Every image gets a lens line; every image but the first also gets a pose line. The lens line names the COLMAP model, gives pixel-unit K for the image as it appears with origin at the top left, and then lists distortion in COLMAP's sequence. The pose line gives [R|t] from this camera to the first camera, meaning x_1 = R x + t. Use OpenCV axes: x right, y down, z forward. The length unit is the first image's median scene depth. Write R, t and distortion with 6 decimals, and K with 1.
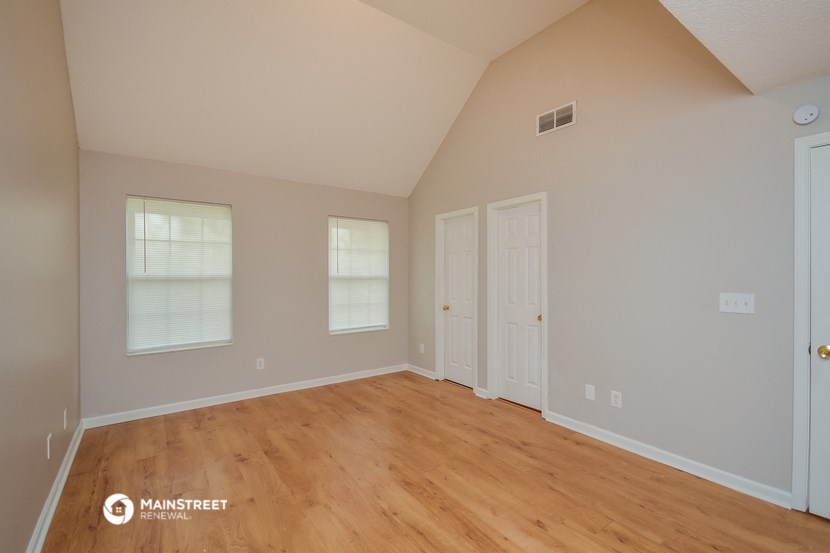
lens RADIAL K [[376.5, 0, 415.0], [0, 376.5, 276.5], [0, 0, 1]] dist [0.001027, -0.000174]
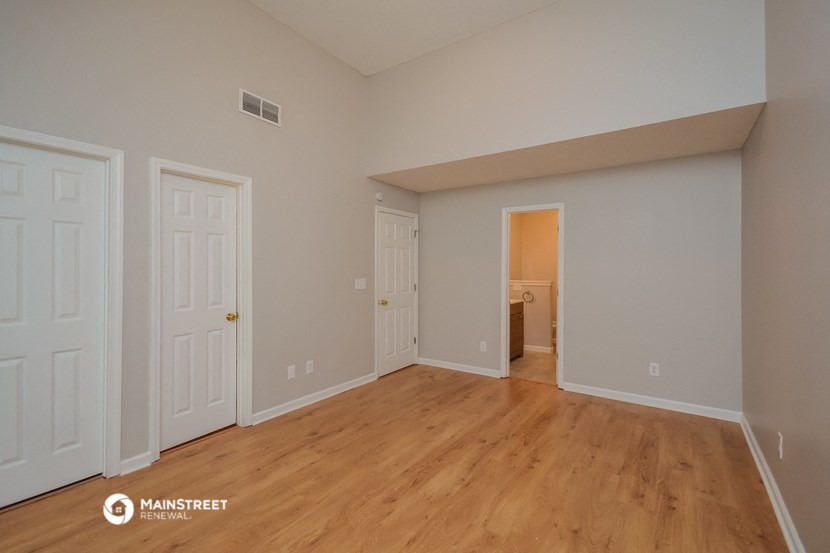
lens RADIAL K [[379.0, 0, 414.8], [0, 379.0, 266.4], [0, 0, 1]] dist [-0.000810, -0.000563]
pose [[-0.355316, 0.005678, 0.934729, -0.805583], [0.001641, 0.999984, -0.005451, -0.004446], [-0.934745, -0.000403, -0.355319, 1.160579]]
